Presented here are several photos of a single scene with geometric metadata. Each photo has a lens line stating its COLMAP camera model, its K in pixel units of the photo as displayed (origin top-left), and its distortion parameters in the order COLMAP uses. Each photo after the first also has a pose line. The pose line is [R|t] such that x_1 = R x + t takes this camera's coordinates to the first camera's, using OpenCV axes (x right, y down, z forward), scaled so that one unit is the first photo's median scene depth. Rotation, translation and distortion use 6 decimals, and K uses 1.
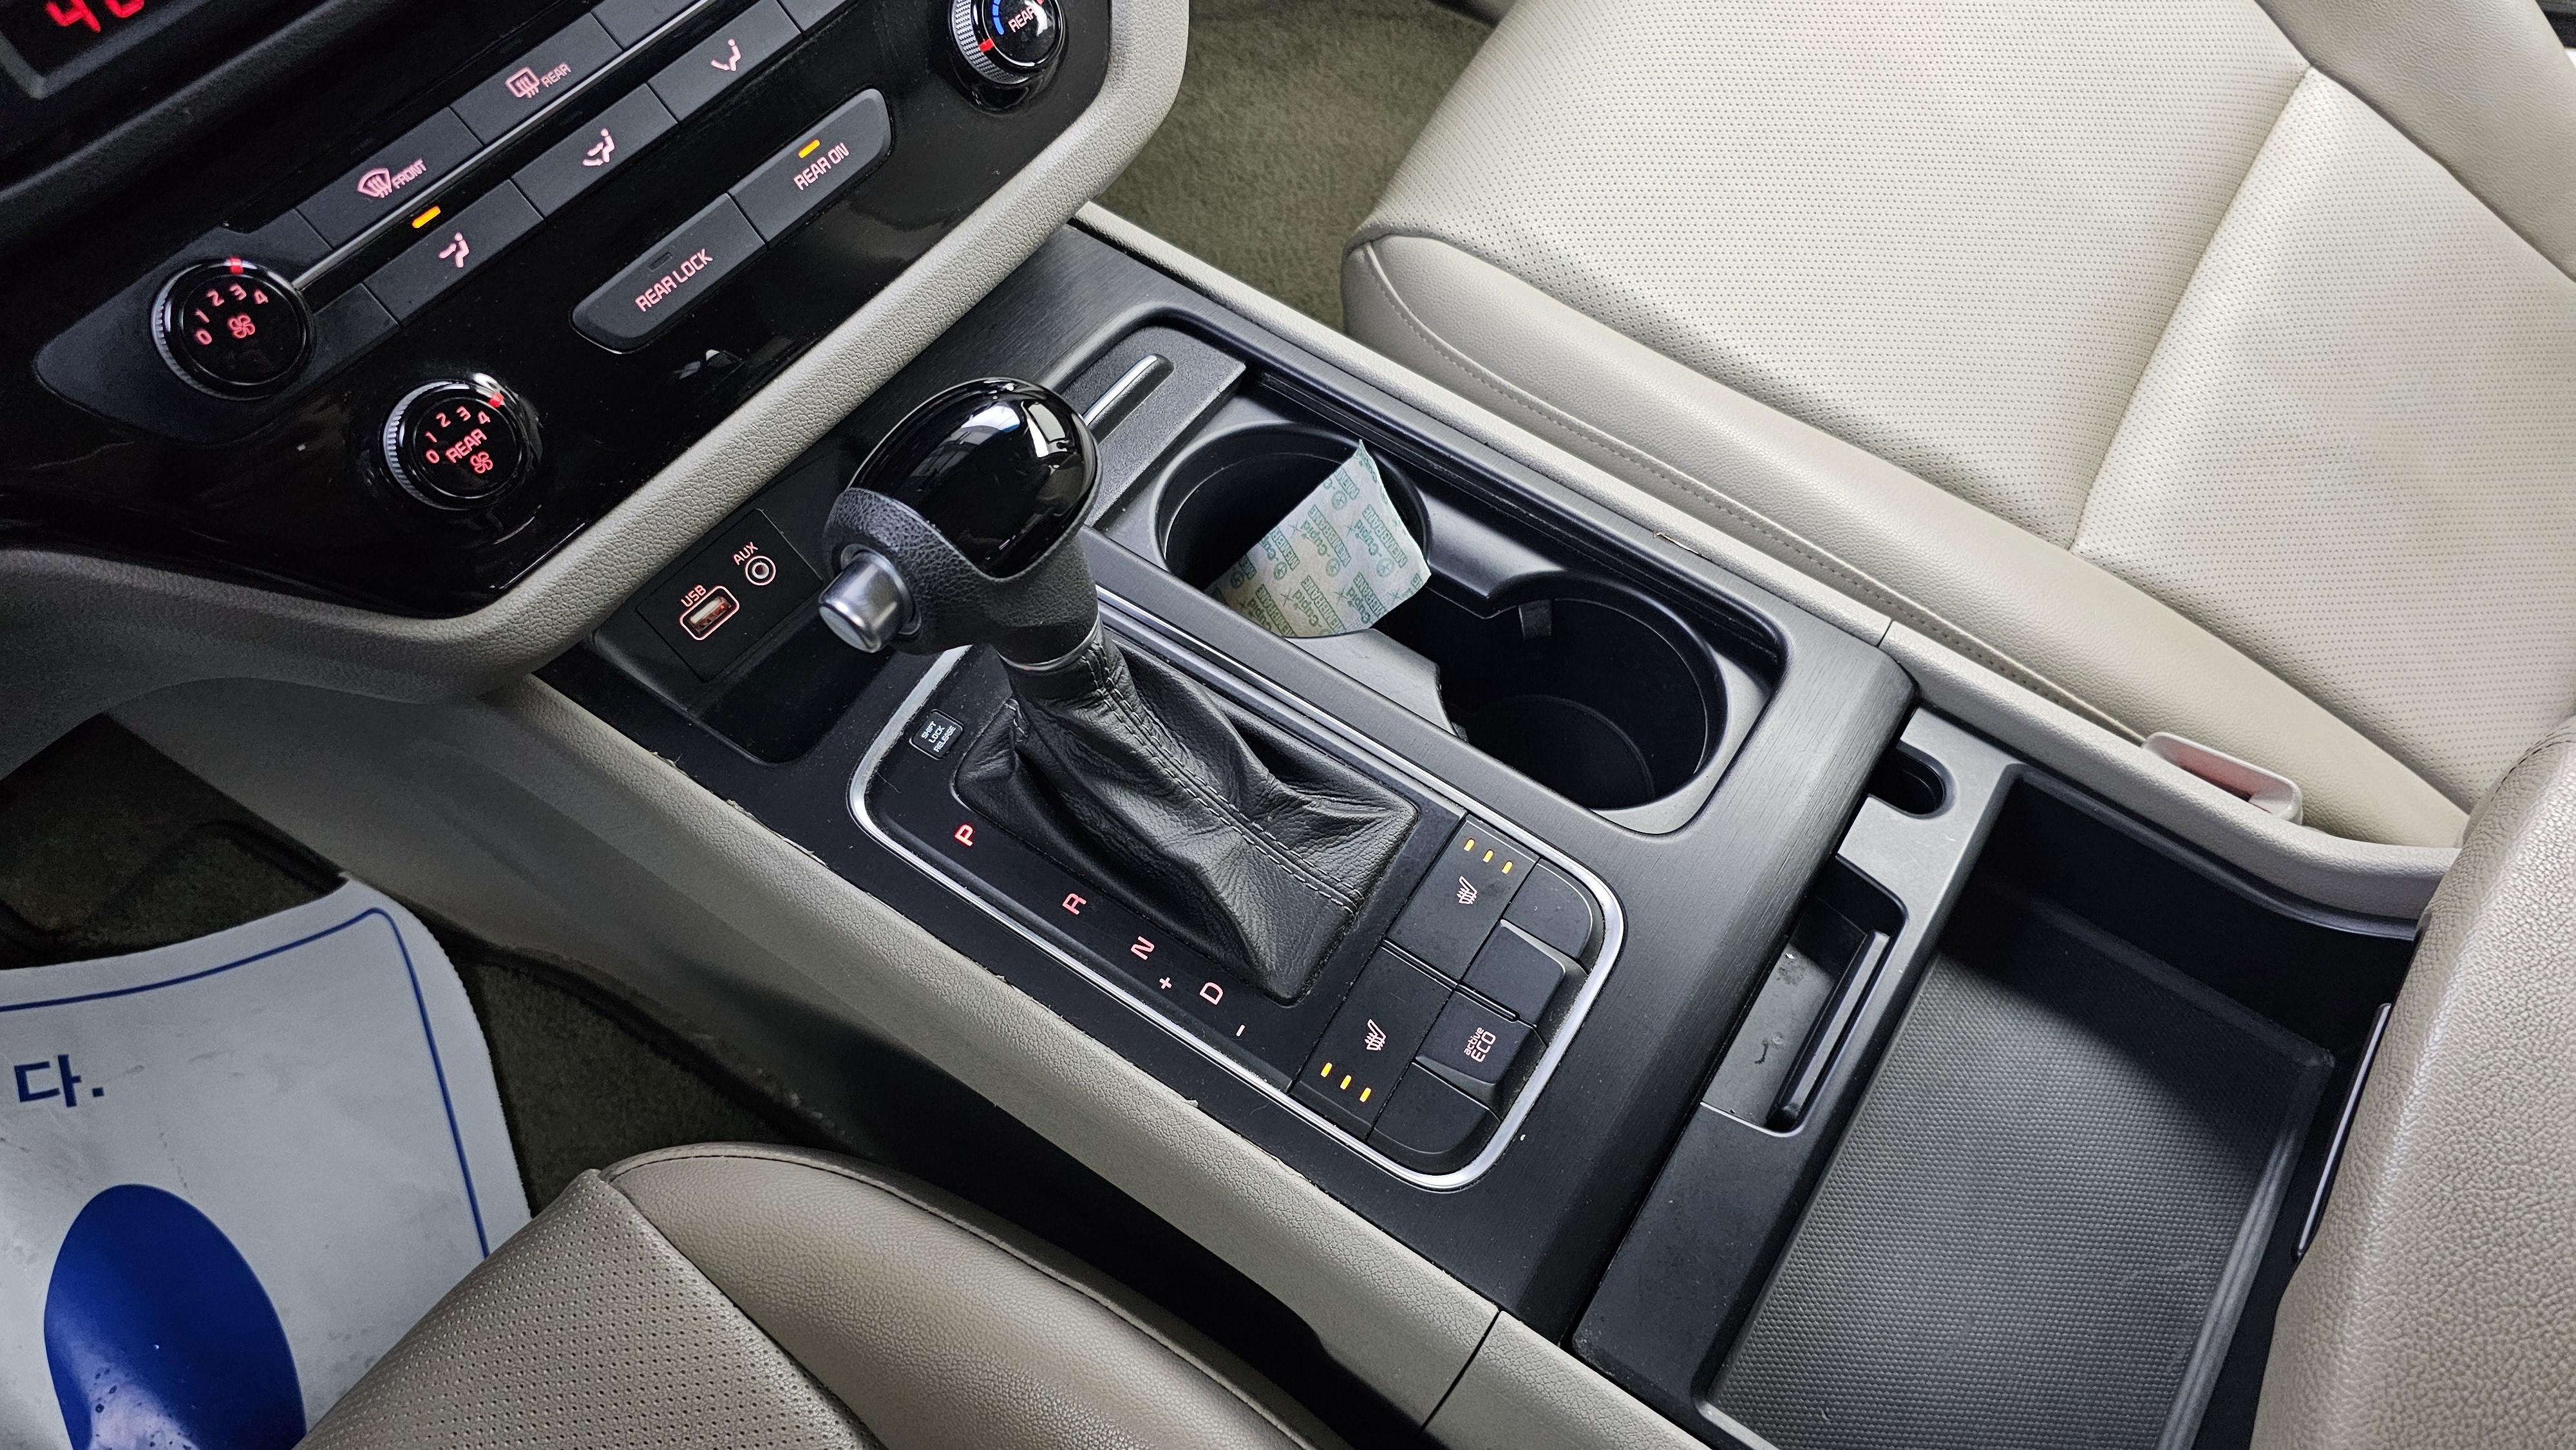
lens RADIAL K [[1744.1, 0, 1308.3], [0, 1744.1, 709.5], [0, 0, 1]] dist [0.088442, -0.109519]
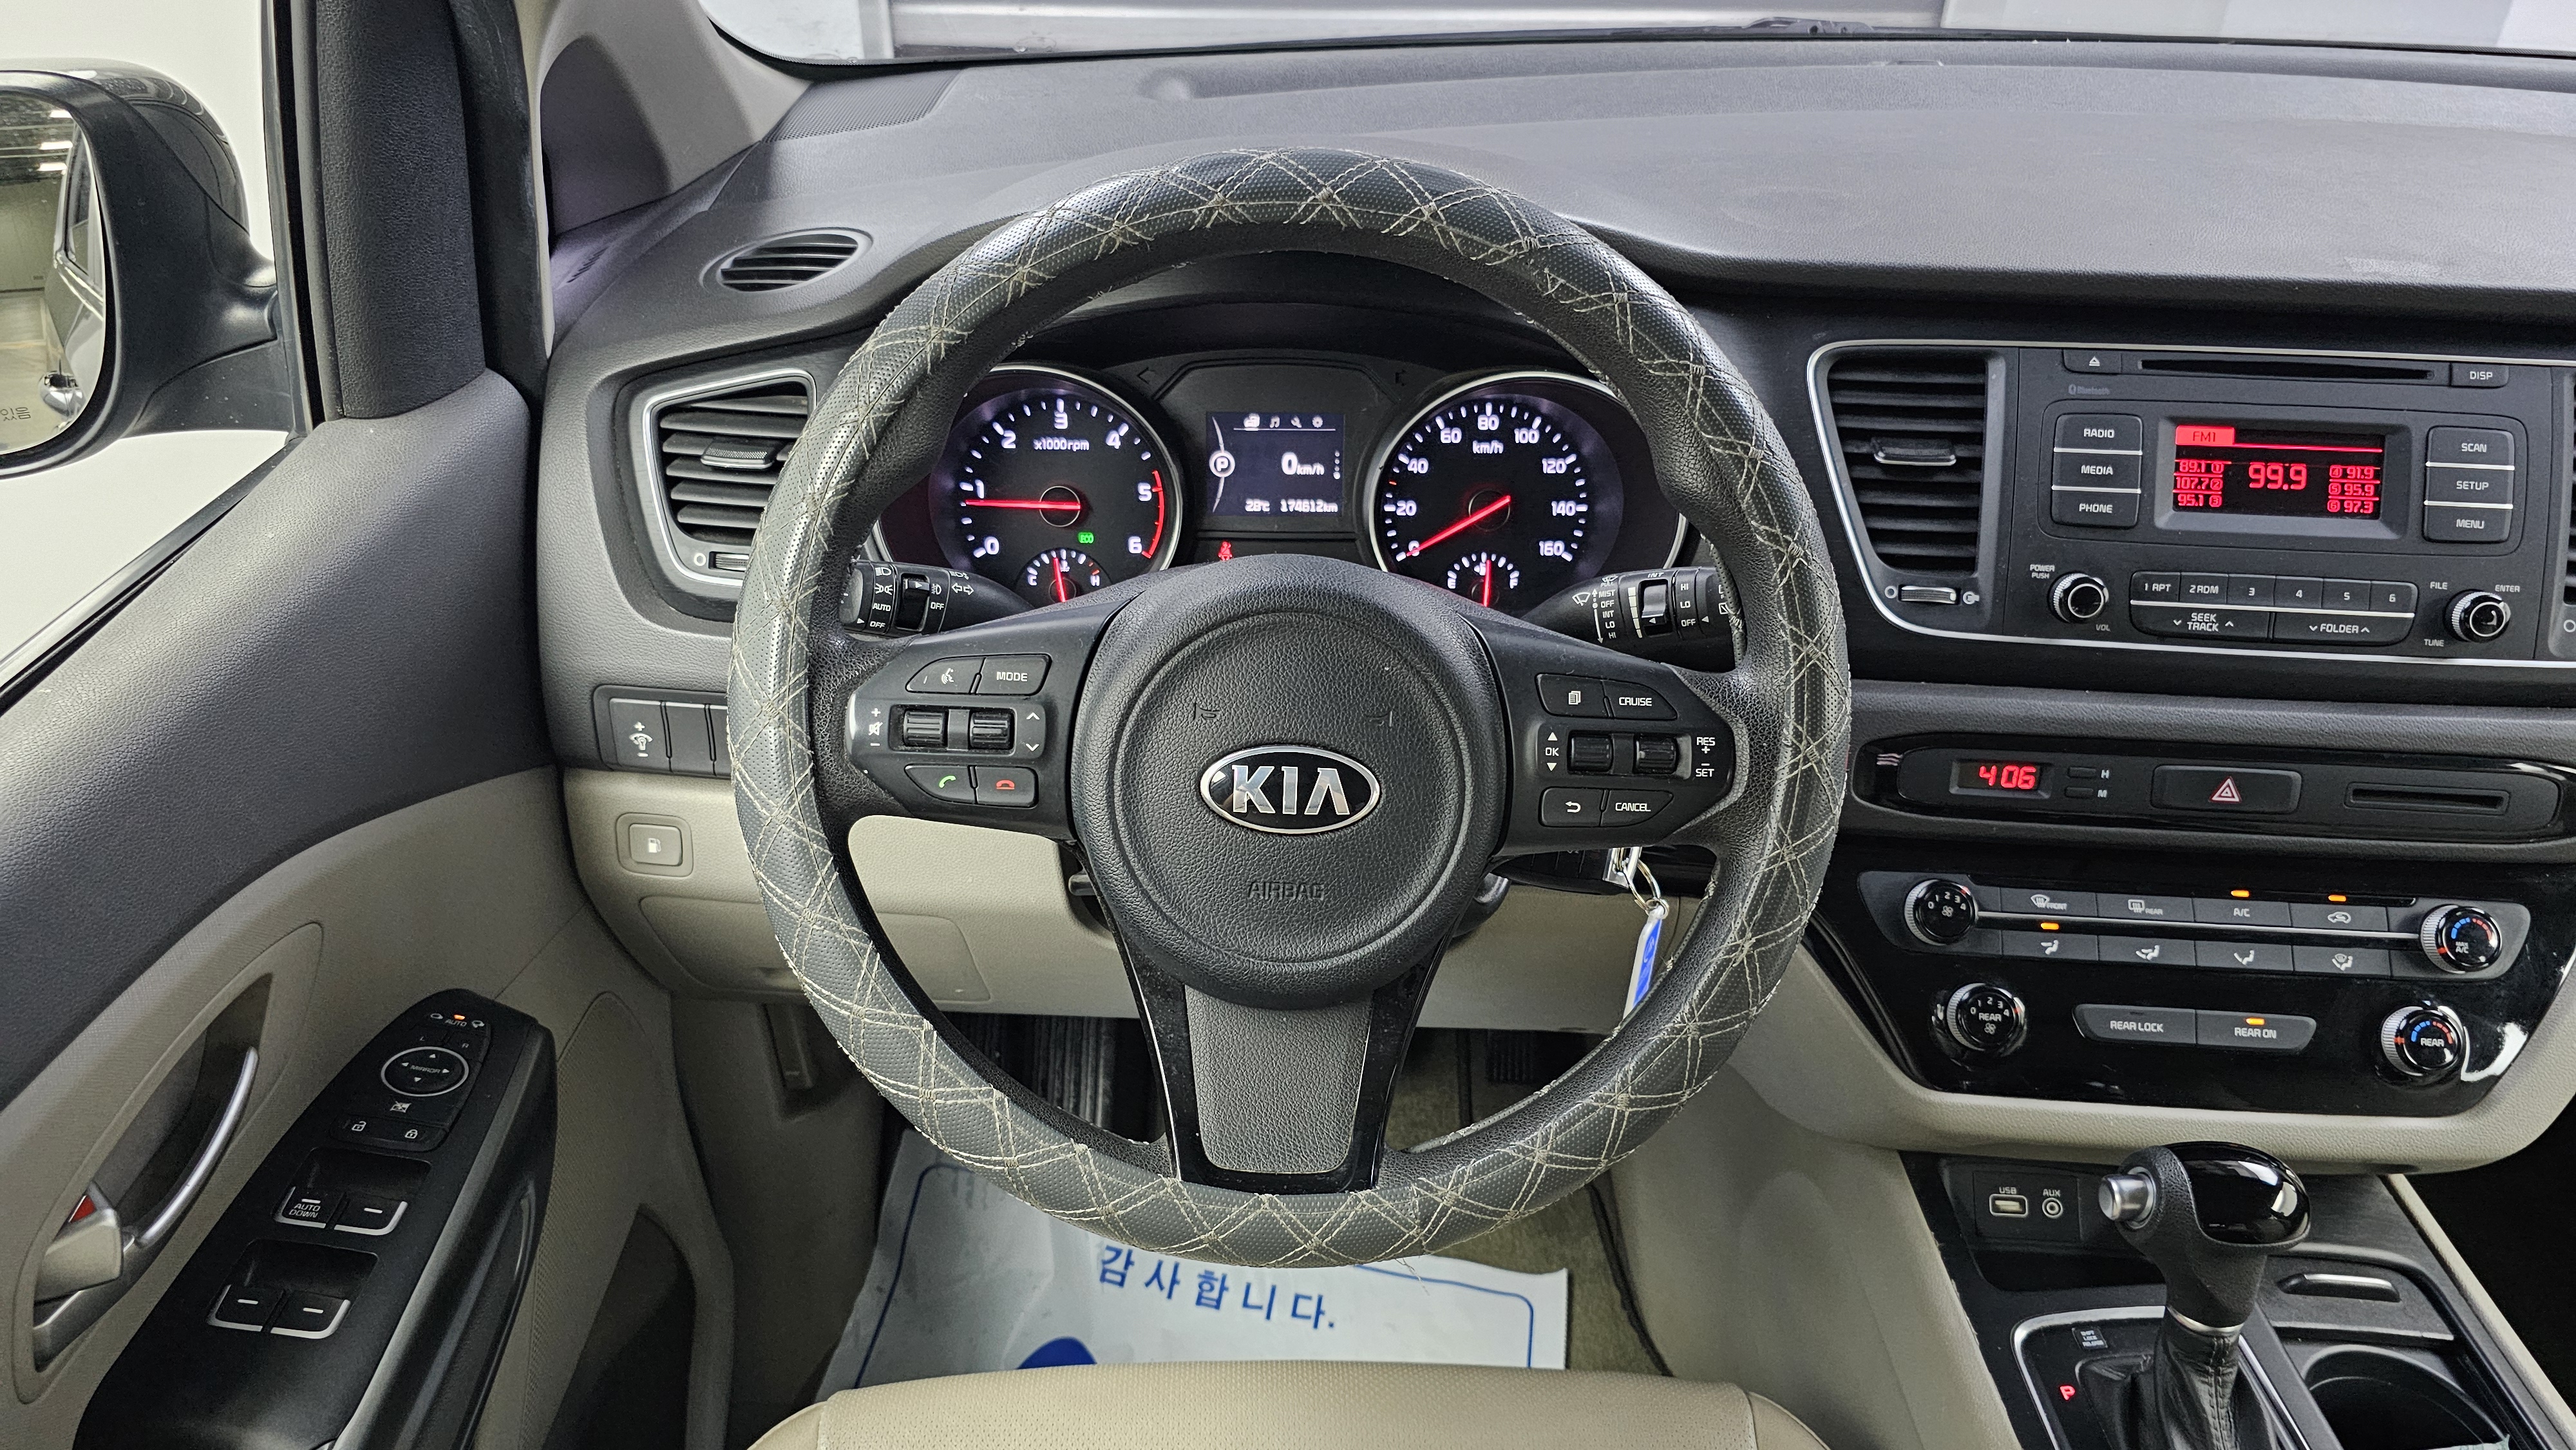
lens RADIAL K [[1791.2, 0, 1288.3], [0, 1791.2, 714.1], [0, 0, 1]] dist [0.056195, -0.064248]
pose [[0.558248, 0.417942, -0.716717, 0.310812], [-0.722837, 0.669046, -0.172871, 0.440108], [0.407266, 0.614574, 0.675598, -0.709393]]
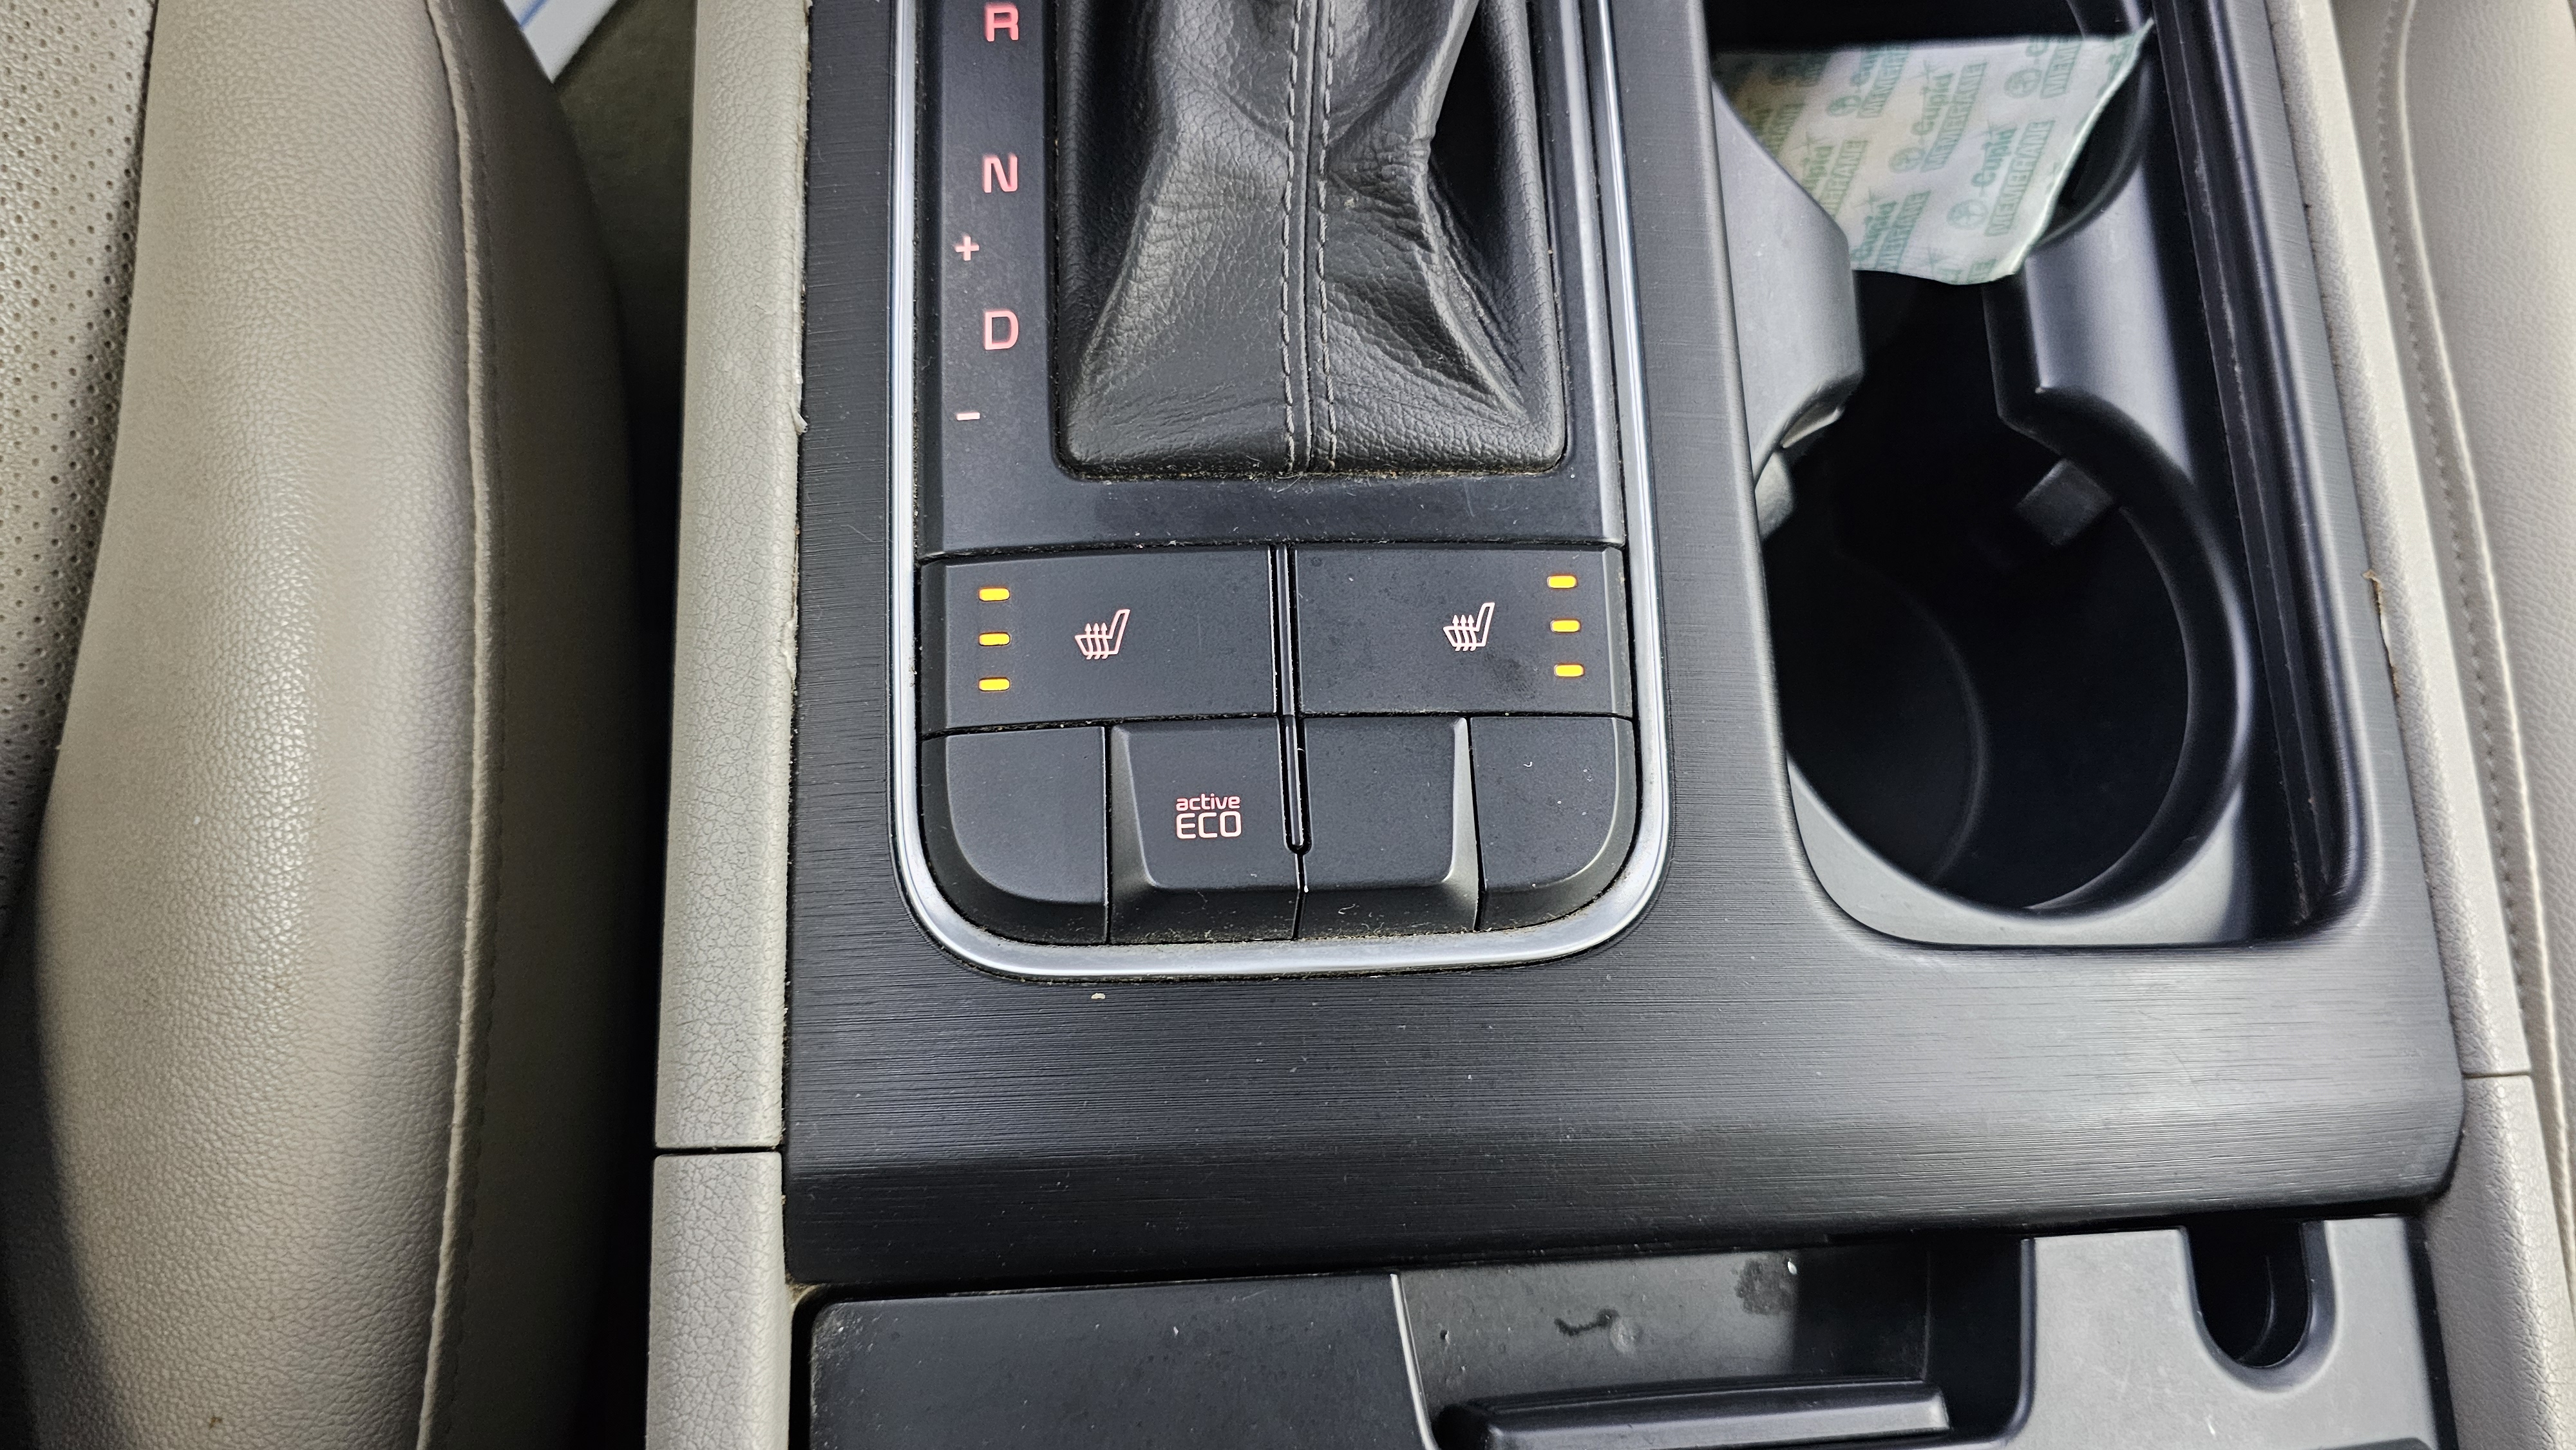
lens RADIAL K [[1803.5, 0, 1288.0], [0, 1803.5, 725.0], [0, 0, 1]] dist [0.091278, -0.183932]
pose [[0.574507, 0.807874, -0.131457, 0.146193], [-0.772475, 0.588261, 0.239231, 0.040557], [0.270599, -0.035892, 0.962023, 0.508594]]
